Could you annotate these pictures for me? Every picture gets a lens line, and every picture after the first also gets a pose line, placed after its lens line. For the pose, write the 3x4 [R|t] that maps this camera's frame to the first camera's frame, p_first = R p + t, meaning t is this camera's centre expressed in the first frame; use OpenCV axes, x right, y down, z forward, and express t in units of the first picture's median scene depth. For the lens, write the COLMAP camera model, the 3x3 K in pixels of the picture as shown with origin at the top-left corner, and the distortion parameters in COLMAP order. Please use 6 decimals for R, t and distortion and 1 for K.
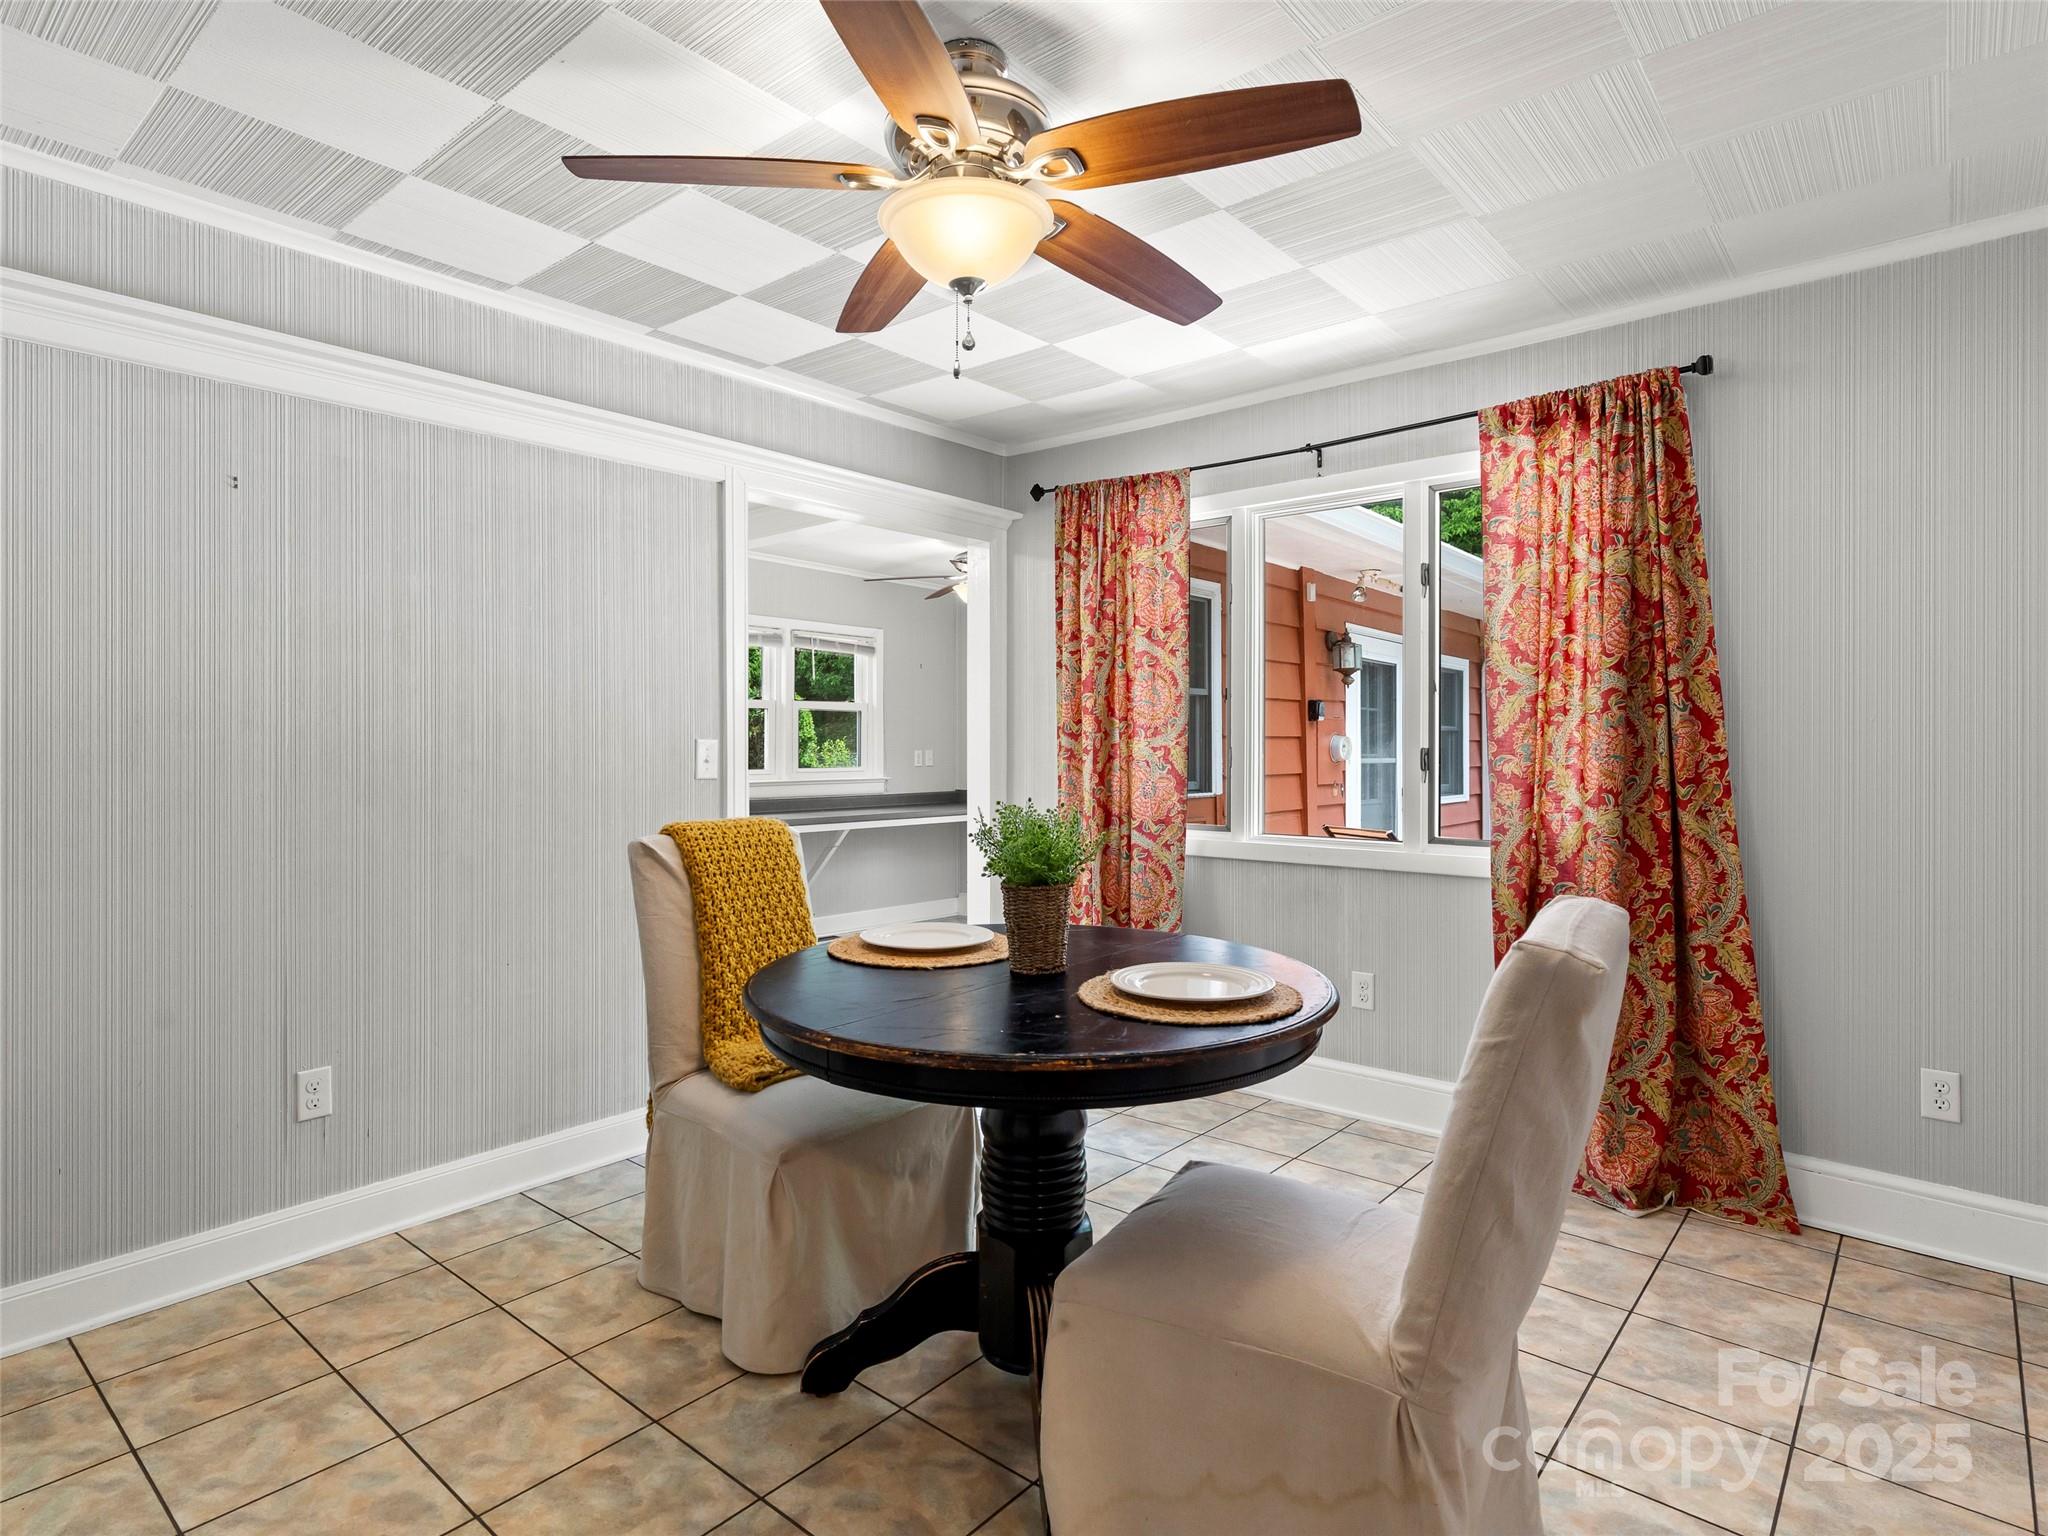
lens RADIAL K [[1100.8, 0, 1013.1], [0, 1100.8, 752.0], [0, 0, 1]] dist [-0.004105, -0.000042]
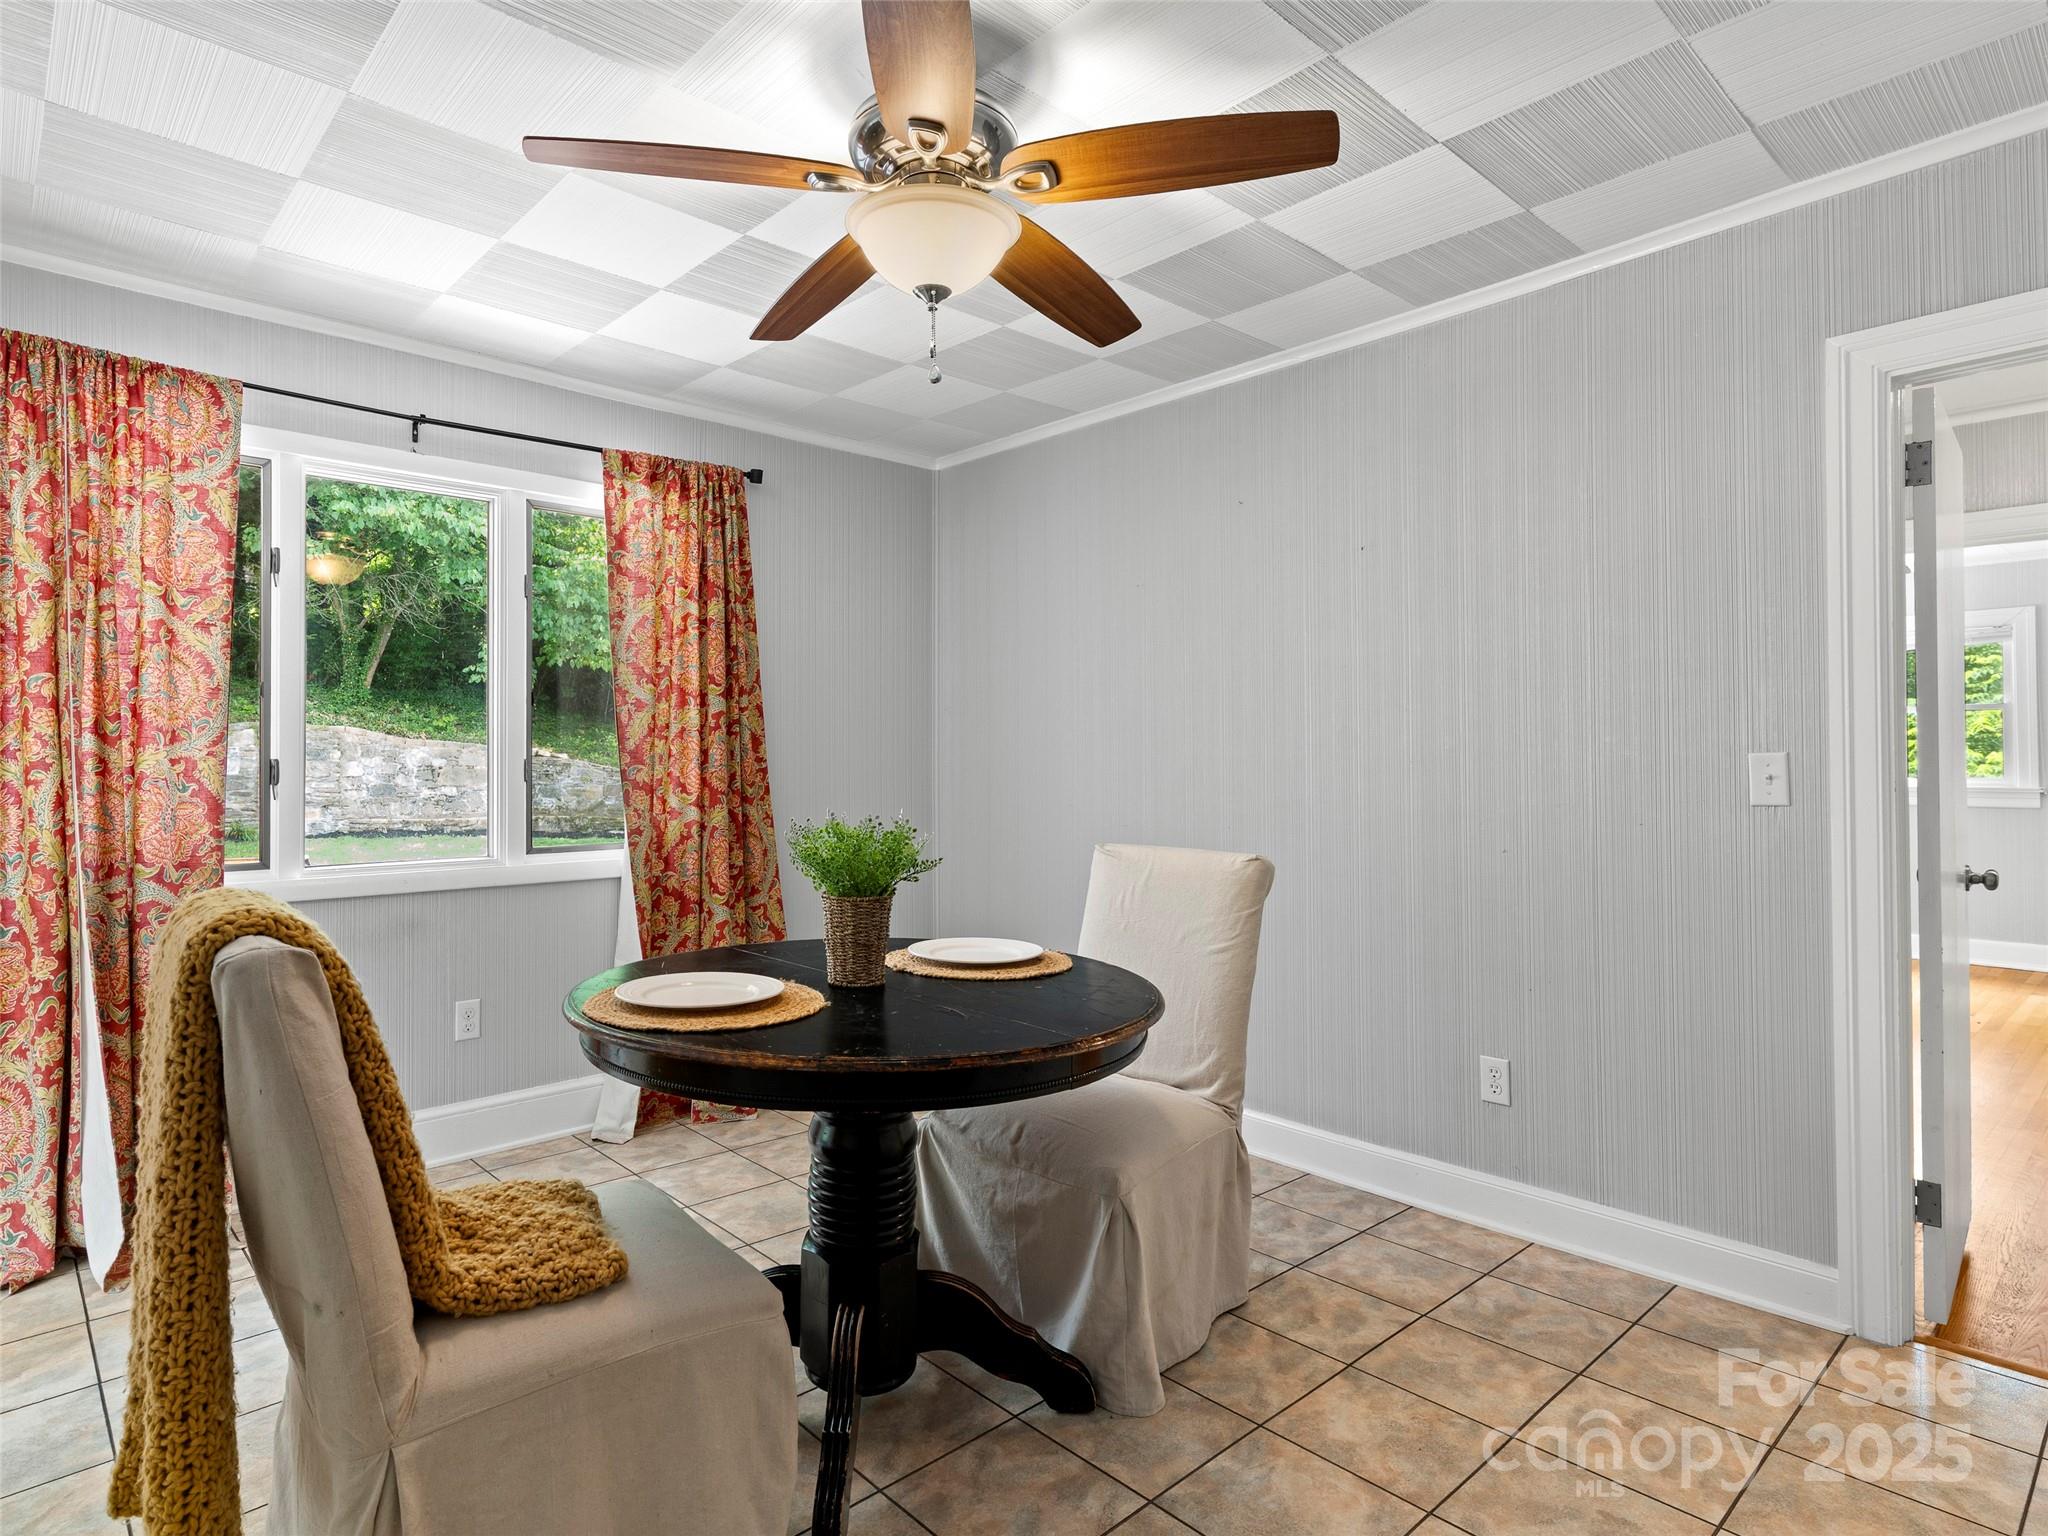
lens RADIAL K [[1100.8, 0, 1012.3], [0, 1100.8, 761.8], [0, 0, 1]] dist [-0.004105, -0.000042]
pose [[0.114153, -0.000324, 0.993463, -0.615549], [0.010654, 0.999943, -0.000898, 0.004544], [-0.993406, 0.010687, 0.114150, 0.481621]]
